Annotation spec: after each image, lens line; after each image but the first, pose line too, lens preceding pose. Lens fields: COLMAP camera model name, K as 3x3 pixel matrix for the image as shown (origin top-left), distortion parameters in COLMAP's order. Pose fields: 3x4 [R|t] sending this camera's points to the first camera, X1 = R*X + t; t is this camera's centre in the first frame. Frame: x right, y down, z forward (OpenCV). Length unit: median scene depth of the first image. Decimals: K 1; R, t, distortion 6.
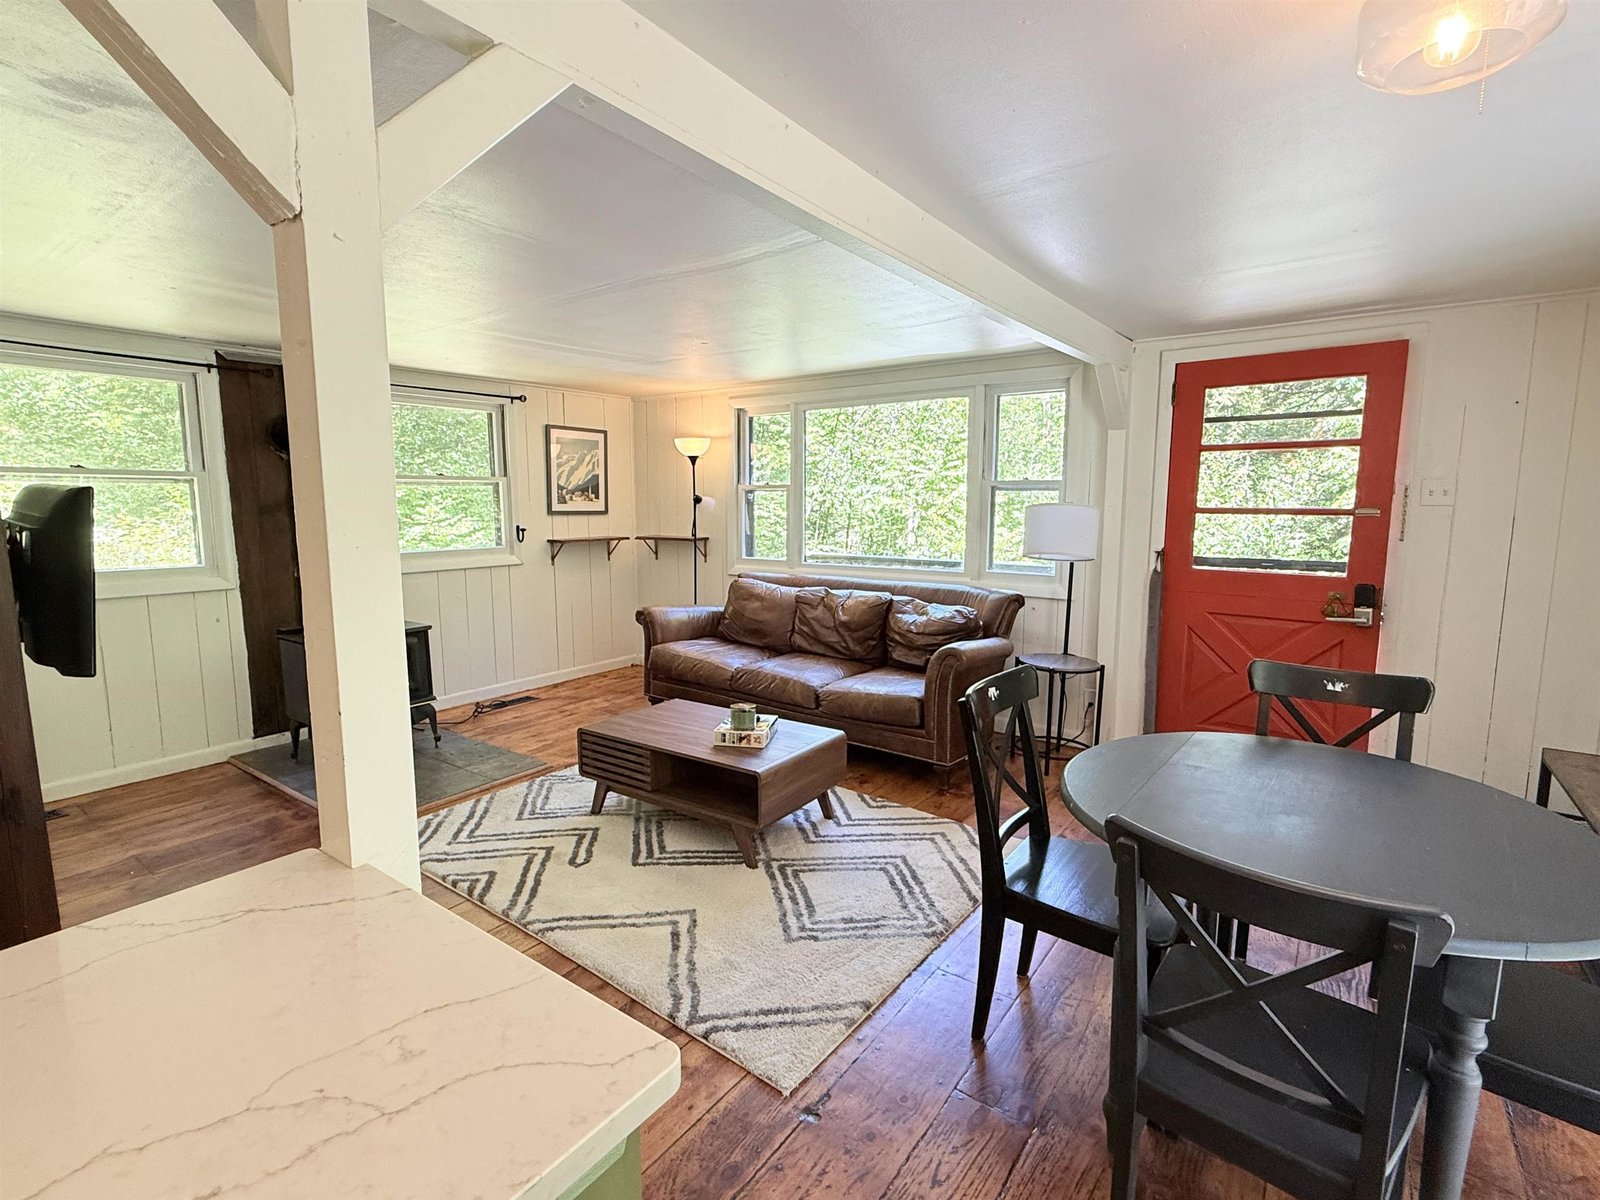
lens RADIAL K [[763.2, 0, 797.4], [0, 763.2, 596.0], [0, 0, 1]] dist [0.001176, -0.000286]
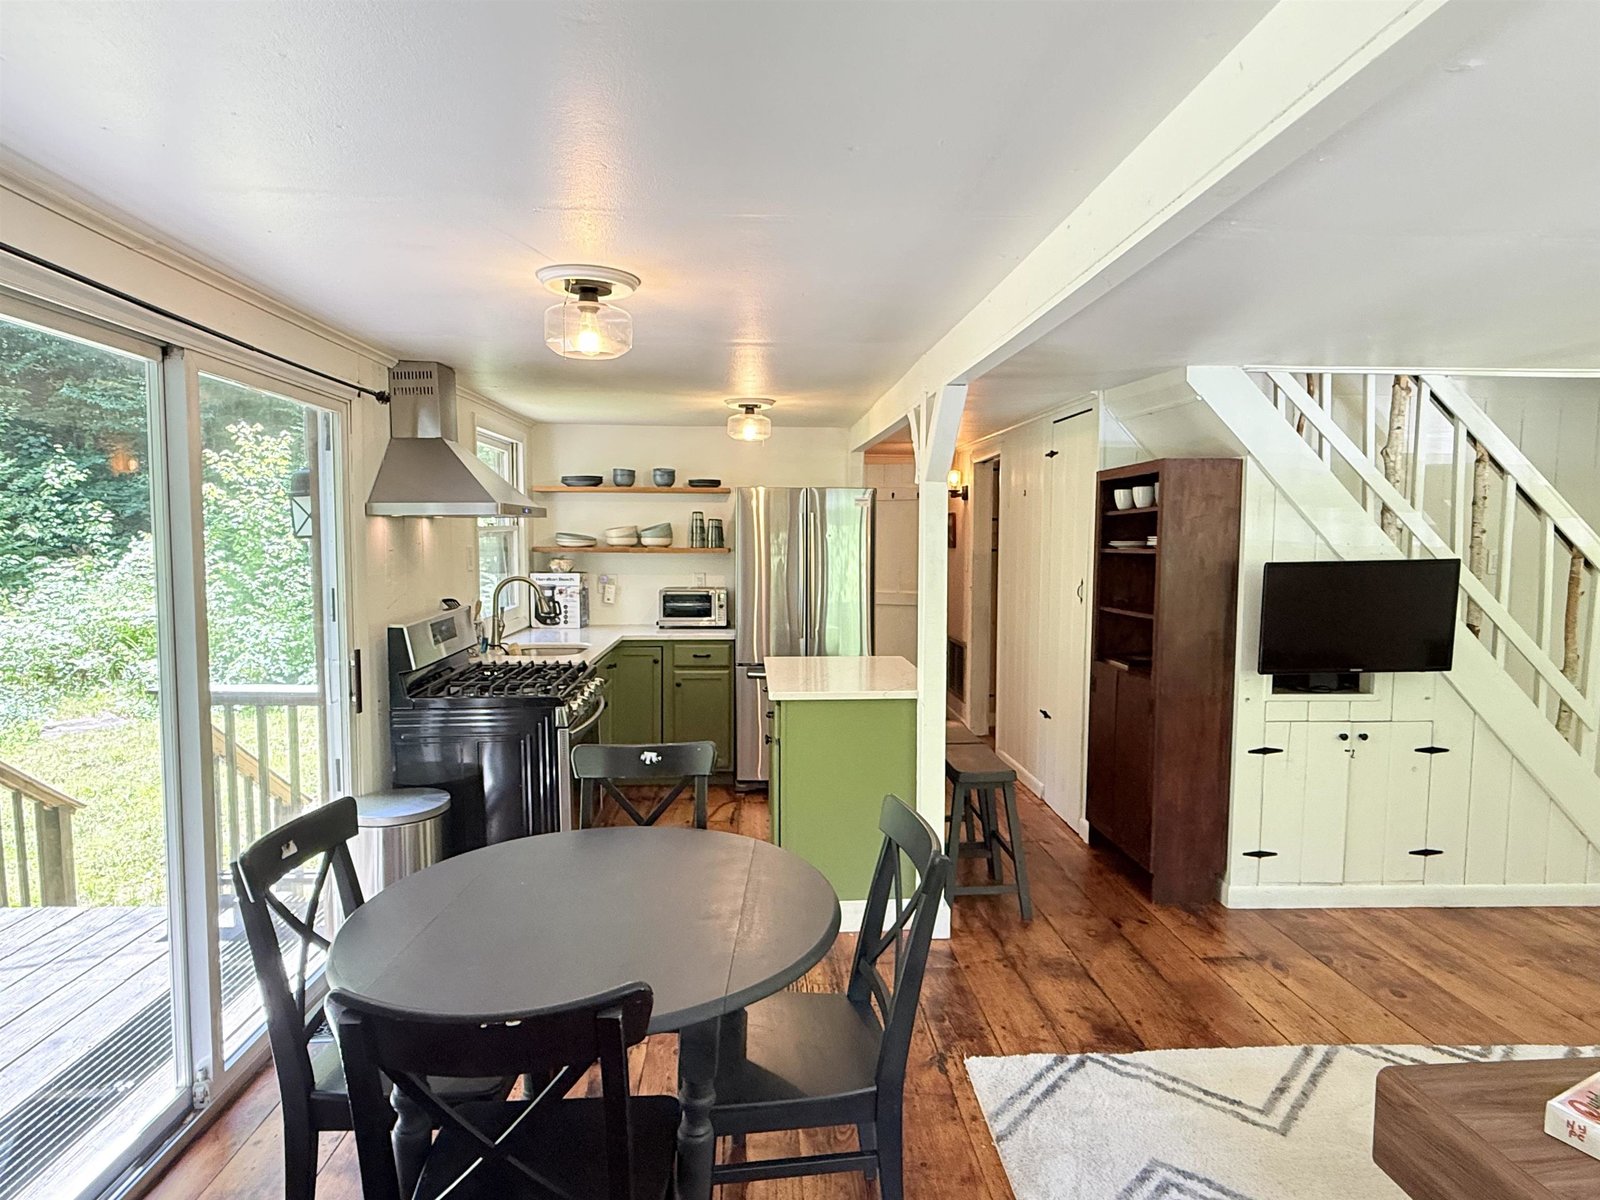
lens RADIAL K [[884.8, 0, 800.0], [0, 884.8, 602.7], [0, 0, 1]] dist [0.002349, -0.000570]
pose [[-0.774350, 0.043957, -0.631229, 0.475430], [-0.083252, 0.981835, 0.170499, -0.131214], [0.627257, 0.184577, -0.756624, 0.795770]]
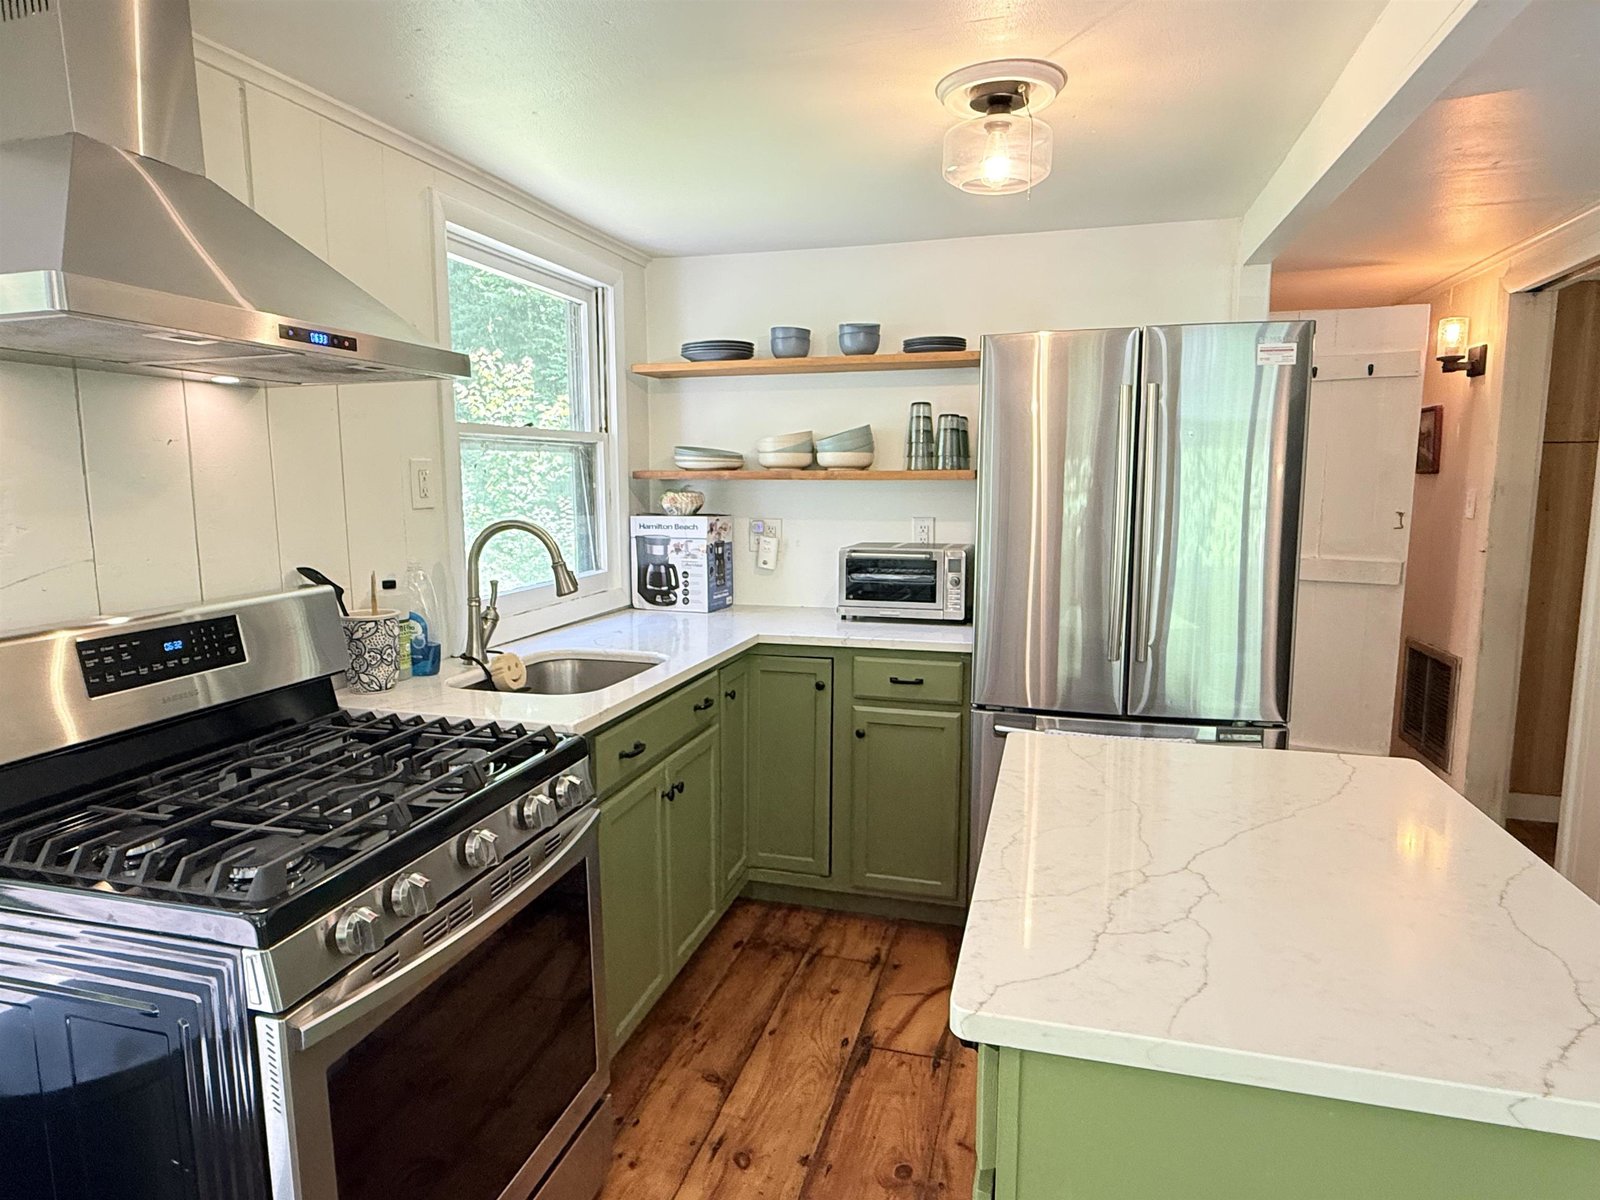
lens RADIAL K [[921.2, 0, 799.9], [0, 921.2, 603.5], [0, 0, 1]] dist [0.002659, 0.000520]
pose [[-0.940460, 0.046620, -0.336693, 0.073025], [-0.040530, 0.968101, 0.247259, -0.043036], [0.337480, 0.246183, -0.908571, 0.317995]]
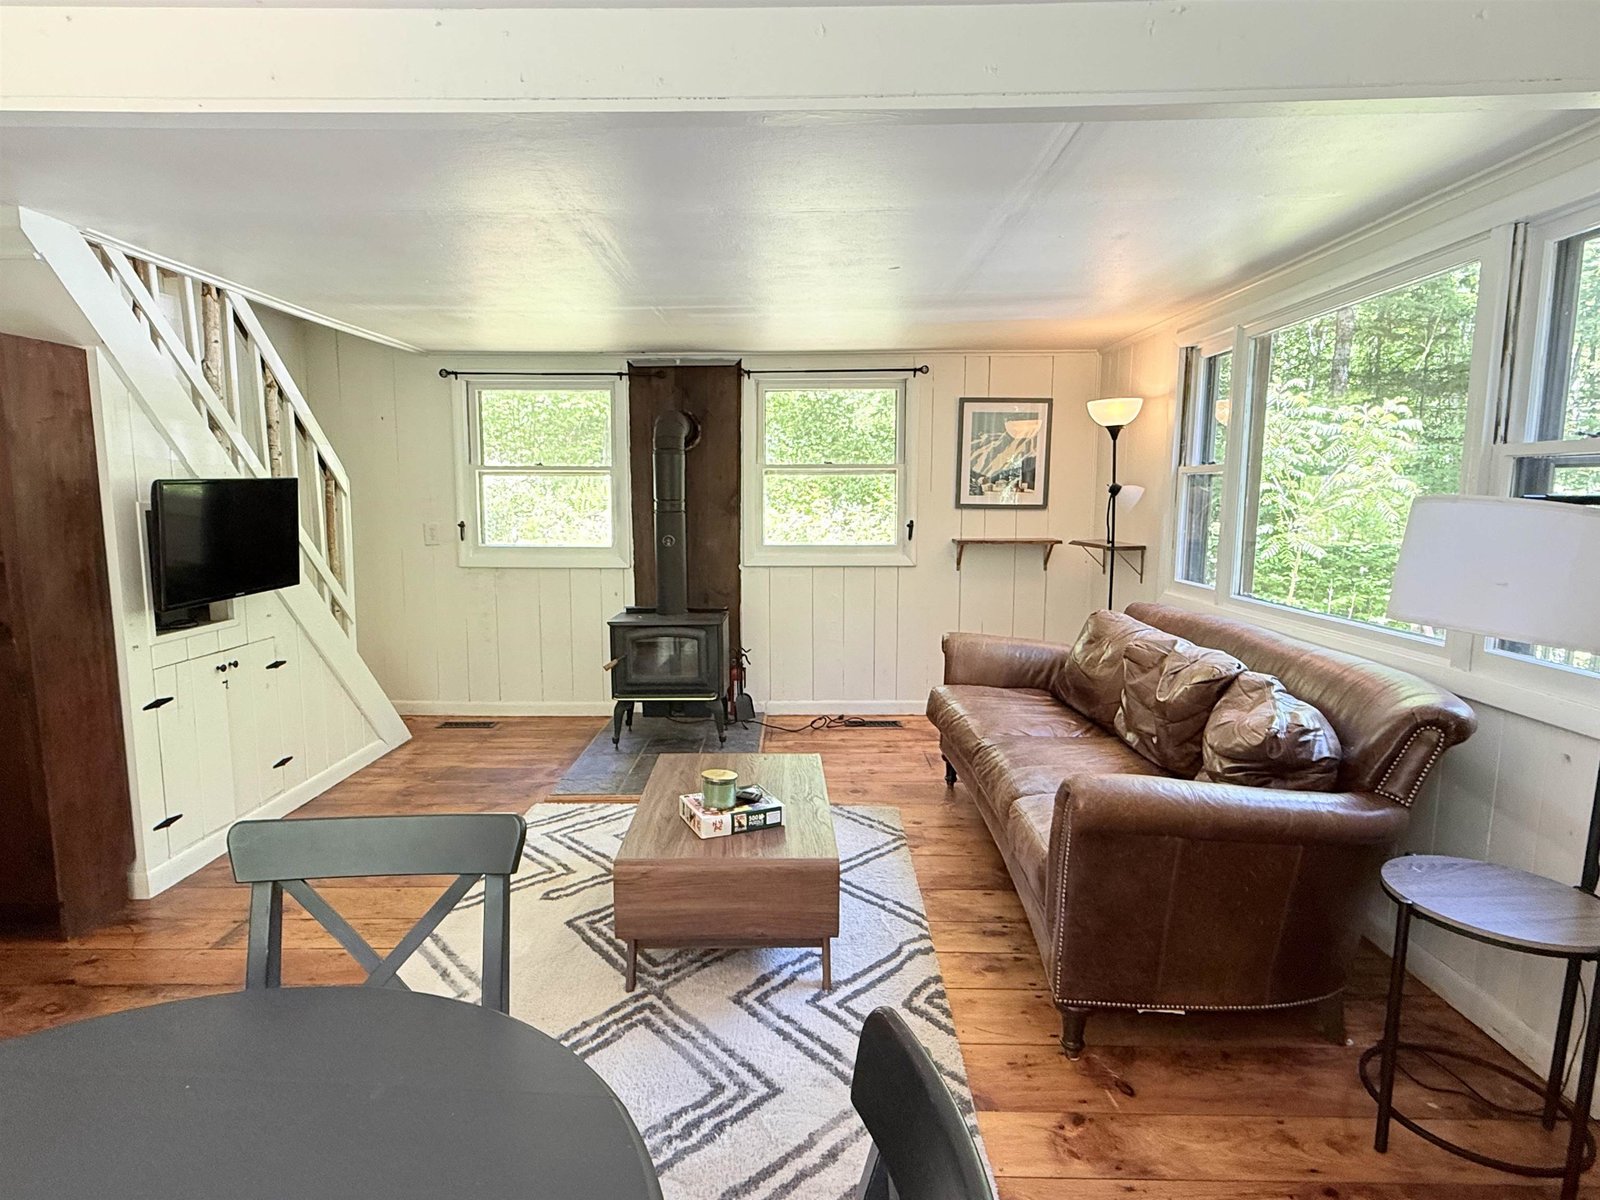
lens RADIAL K [[883.5, 0, 789.2], [0, 883.5, 603.2], [0, 0, 1]] dist [0.002323, 0.000288]
pose [[0.584252, 0.102697, -0.805049, 0.479452], [-0.101939, 0.993392, 0.052742, -0.052621], [0.805145, 0.051251, 0.590859, 0.424354]]
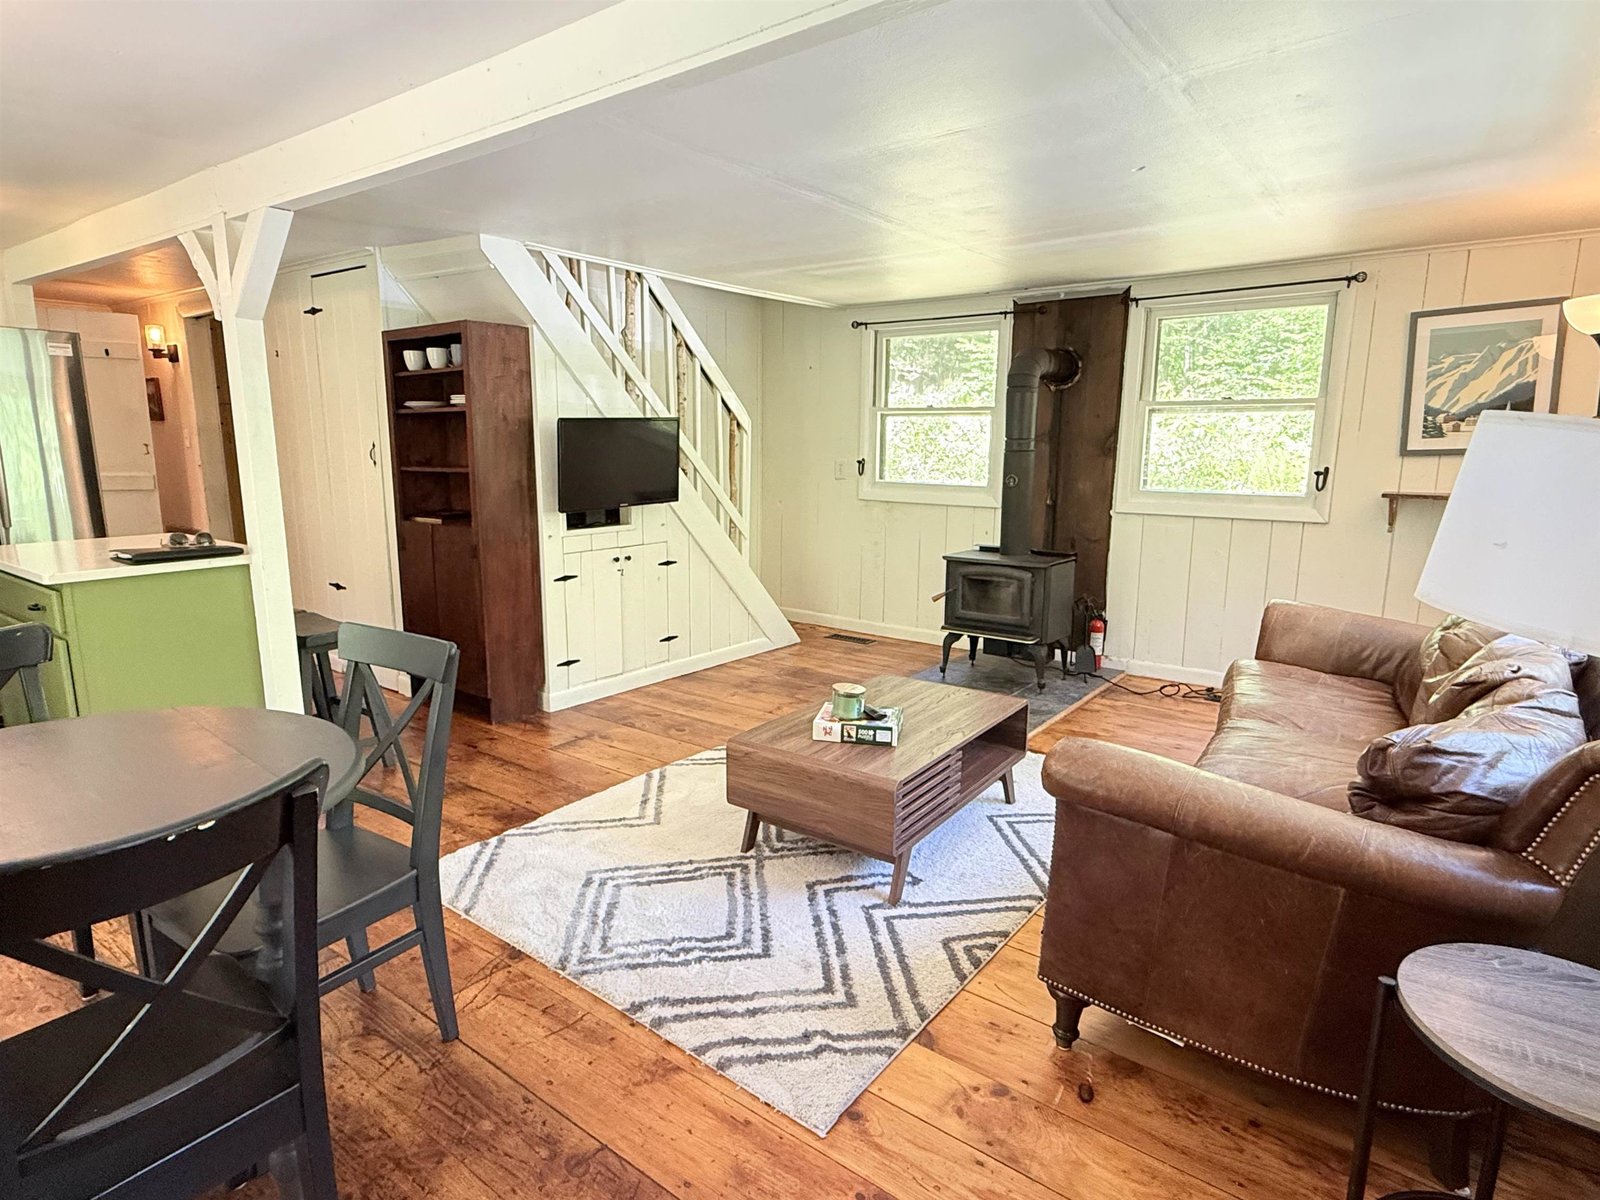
lens RADIAL K [[879.9, 0, 790.2], [0, 879.9, 599.6], [0, 0, 1]] dist [0.001380, 0.000852]
pose [[-0.017689, 0.181484, -0.983235, 0.612389], [-0.130367, 0.974575, 0.182230, -0.077109], [0.991308, 0.131405, 0.006420, 0.710617]]
